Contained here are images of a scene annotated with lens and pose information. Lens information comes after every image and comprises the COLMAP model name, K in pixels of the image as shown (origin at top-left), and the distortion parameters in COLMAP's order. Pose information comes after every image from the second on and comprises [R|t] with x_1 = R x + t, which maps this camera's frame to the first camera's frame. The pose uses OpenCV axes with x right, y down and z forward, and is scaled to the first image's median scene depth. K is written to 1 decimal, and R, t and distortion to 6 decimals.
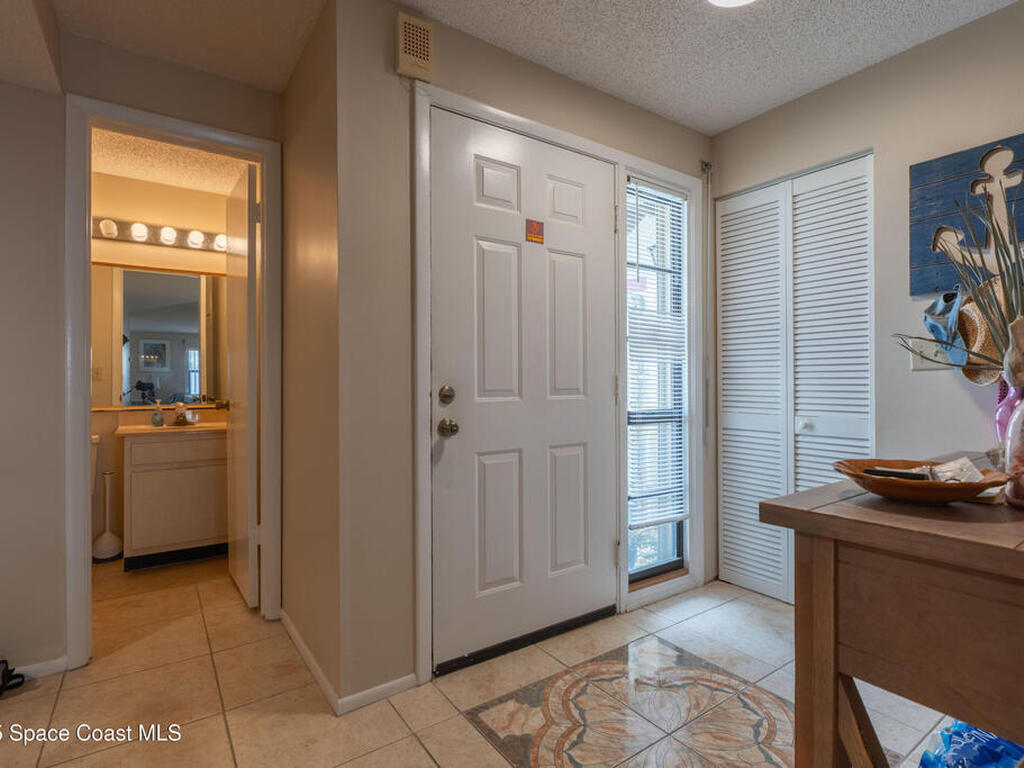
lens RADIAL K [[508.1, 0, 515.9], [0, 508.1, 386.8], [0, 0, 1]] dist [0.008376, -0.000706]
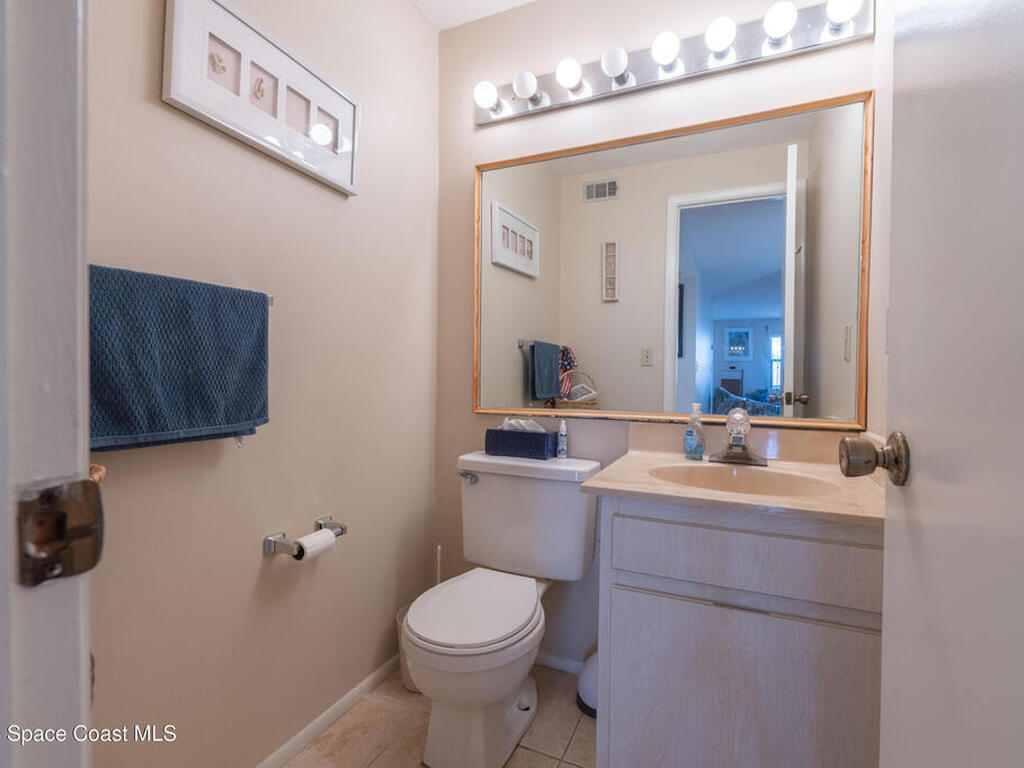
lens RADIAL K [[508.1, 0, 518.7], [0, 508.1, 386.0], [0, 0, 1]] dist [0.008376, -0.000706]
pose [[0.512965, 0.023944, -0.858076, -0.090135], [-0.009557, 0.999708, 0.022183, 0.000378], [0.858356, -0.003178, 0.513044, 0.145781]]
